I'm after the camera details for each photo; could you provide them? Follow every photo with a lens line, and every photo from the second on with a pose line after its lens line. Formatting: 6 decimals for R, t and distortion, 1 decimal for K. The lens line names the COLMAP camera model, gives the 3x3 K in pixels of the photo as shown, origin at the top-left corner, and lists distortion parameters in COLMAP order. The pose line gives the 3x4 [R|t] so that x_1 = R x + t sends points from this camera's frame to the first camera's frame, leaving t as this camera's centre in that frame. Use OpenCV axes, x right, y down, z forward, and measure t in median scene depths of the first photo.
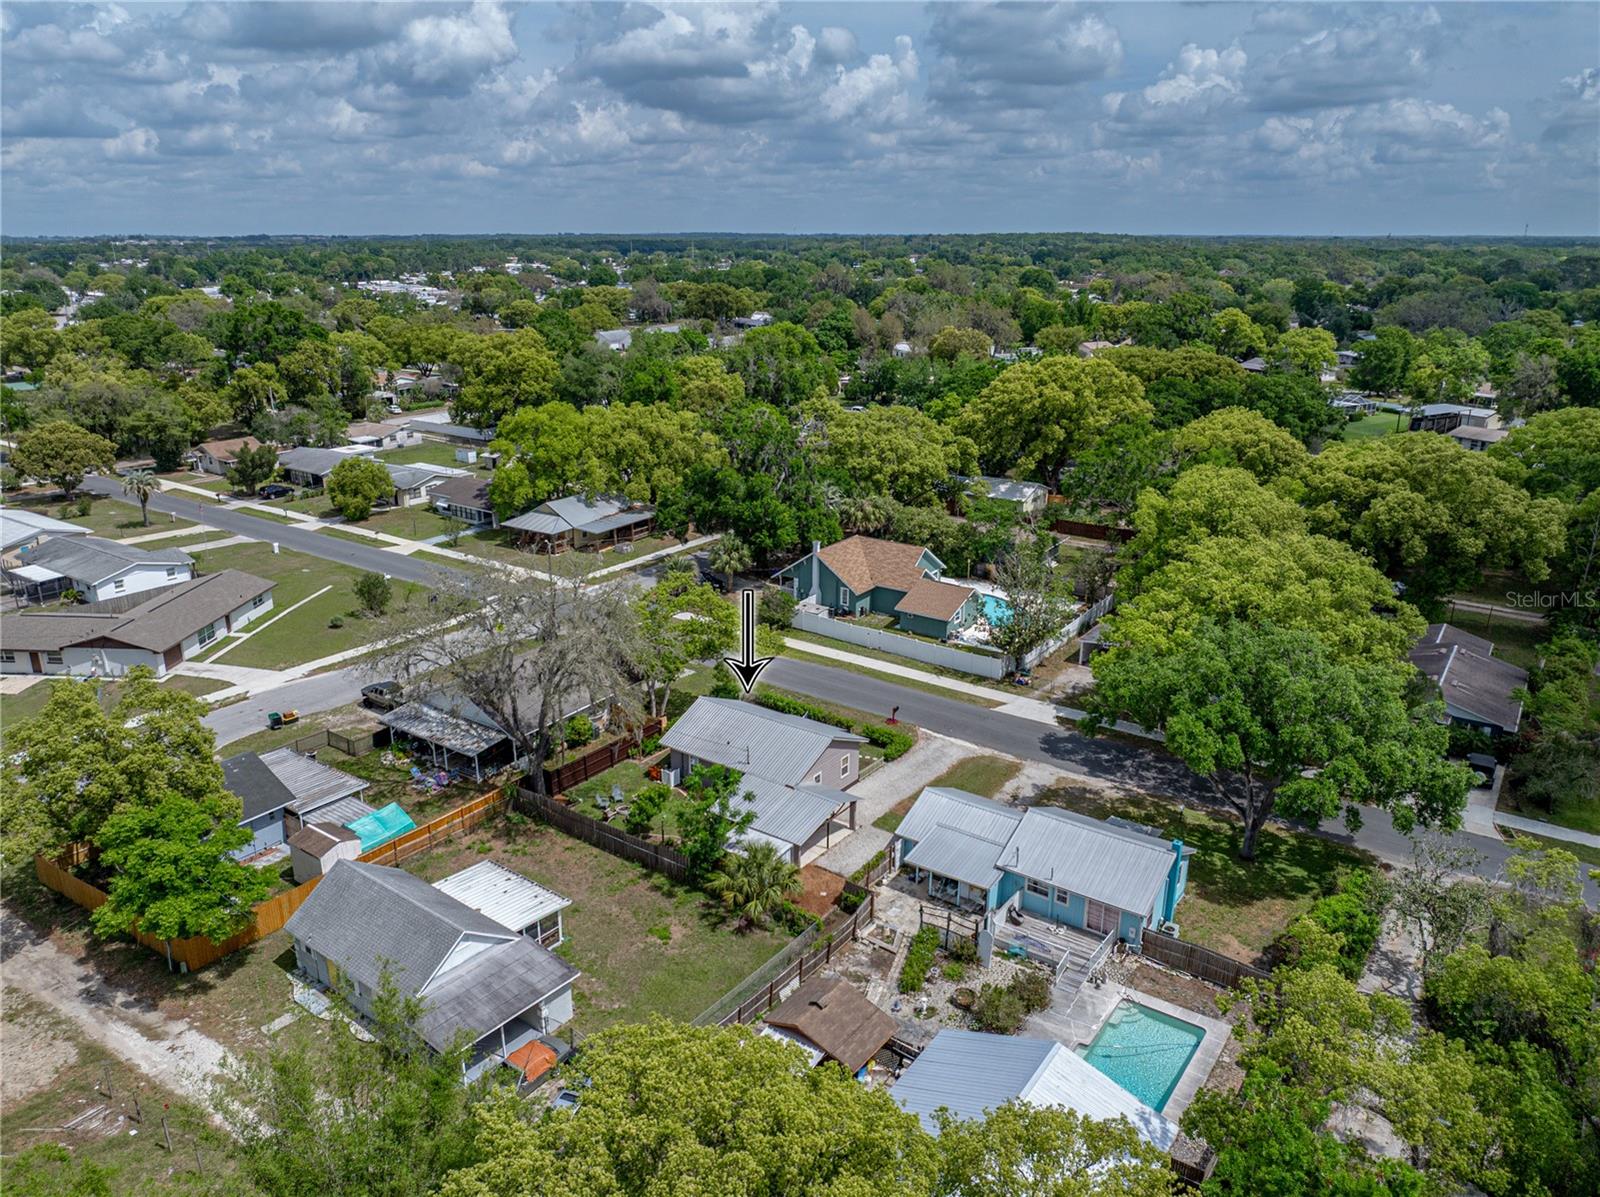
lens RADIAL K [[1142.9, 0, 800.1], [0, 1142.9, 598.0], [0, 0, 1]] dist [-0.031906, 0.015509]
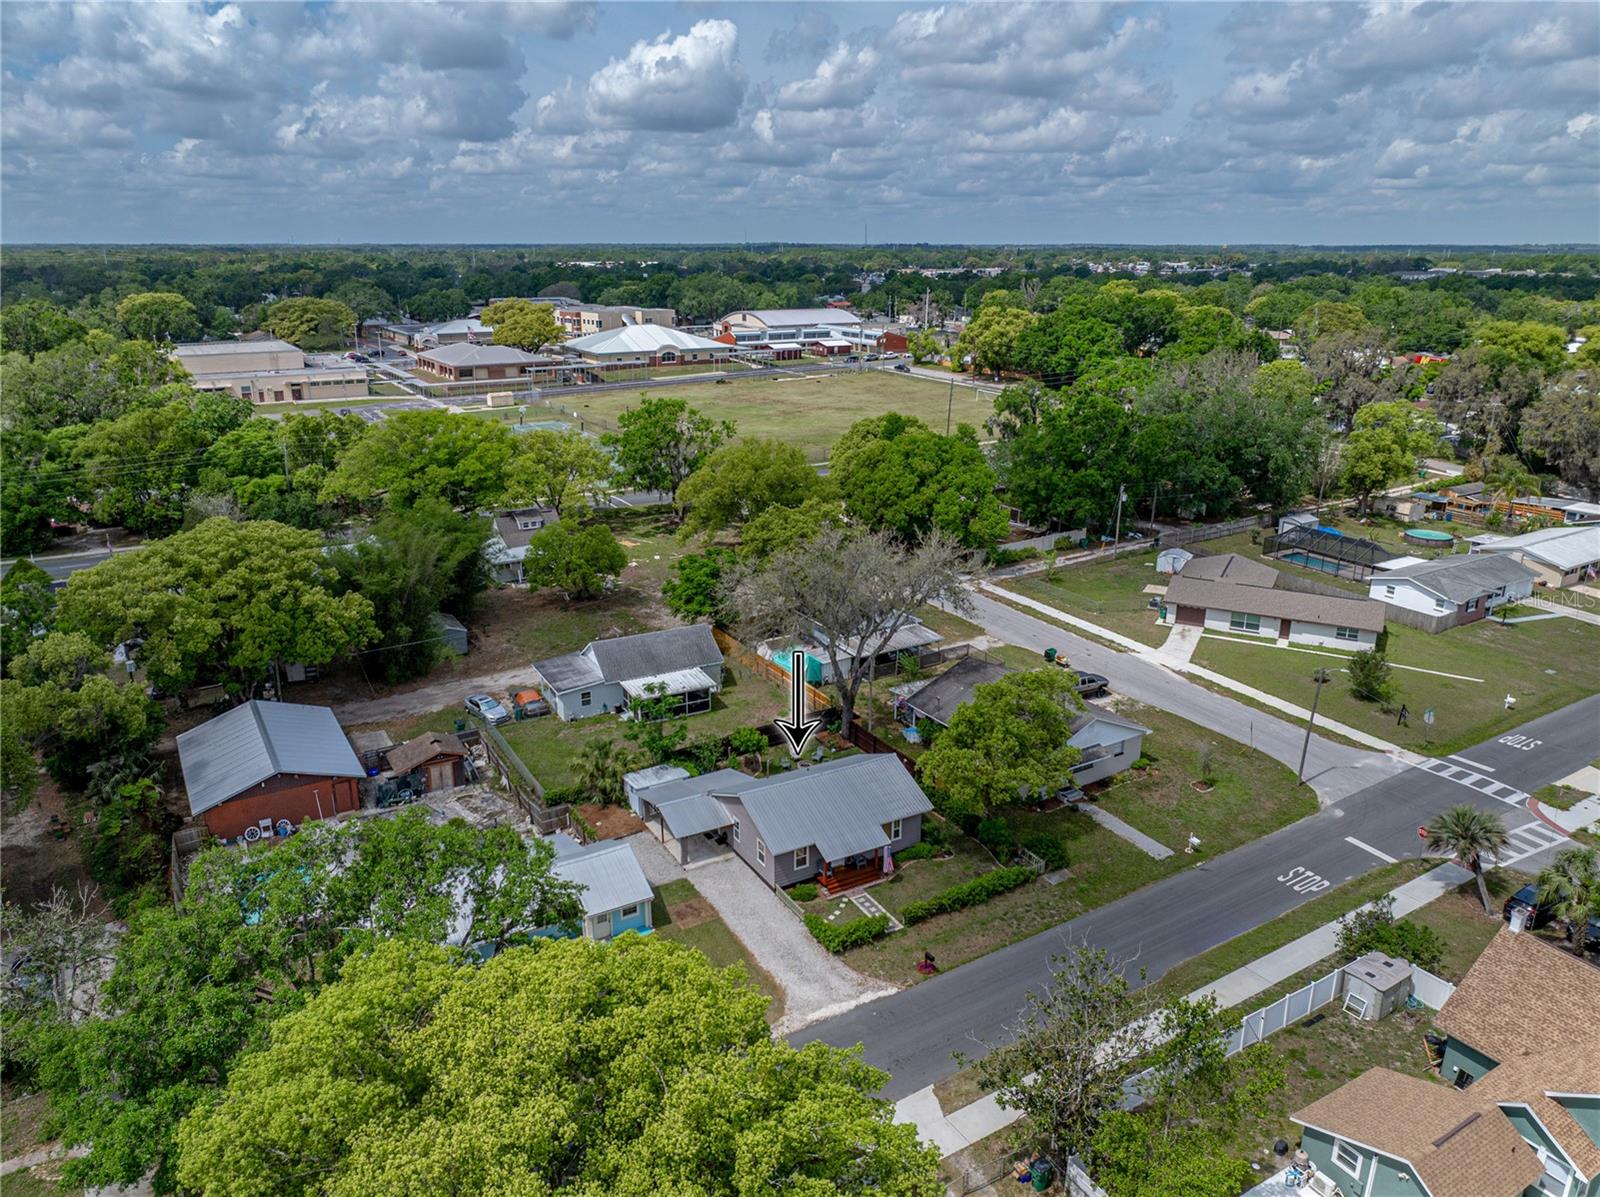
lens RADIAL K [[1142.9, 0, 800.1], [0, 1142.9, 598.3], [0, 0, 1]] dist [-0.031906, 0.015509]
pose [[-0.379968, 0.282913, -0.880673, 0.575809], [-0.287125, 0.868977, 0.403036, -0.297493], [0.879309, 0.406004, -0.248952, 0.868967]]
